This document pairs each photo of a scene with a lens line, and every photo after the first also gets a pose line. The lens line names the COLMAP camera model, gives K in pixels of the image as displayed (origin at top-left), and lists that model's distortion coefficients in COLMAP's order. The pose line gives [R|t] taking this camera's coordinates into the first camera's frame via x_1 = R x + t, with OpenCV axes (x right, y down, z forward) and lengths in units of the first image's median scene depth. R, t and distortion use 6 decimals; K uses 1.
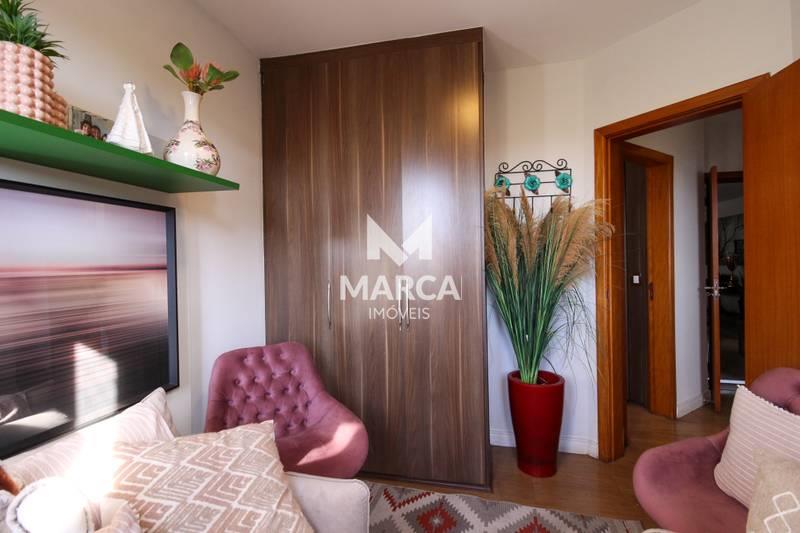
lens RADIAL K [[367.8, 0, 400.8], [0, 367.8, 264.1], [0, 0, 1]] dist [-0.001464, -0.001402]
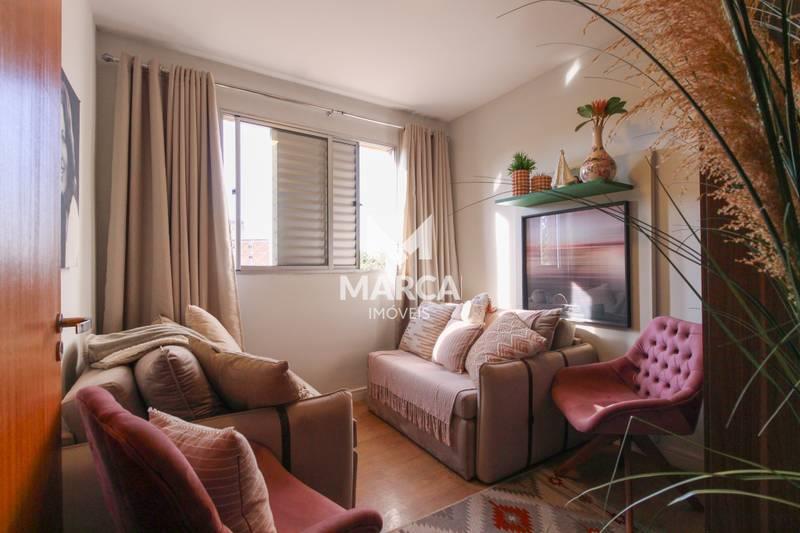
lens RADIAL K [[367.8, 0, 399.6], [0, 367.8, 264.0], [0, 0, 1]] dist [-0.001464, -0.001402]
pose [[-0.712132, 0.008504, -0.701994, 1.214547], [0.006221, 0.999964, 0.005802, 0.092302], [0.702018, -0.000235, -0.712159, 1.708714]]
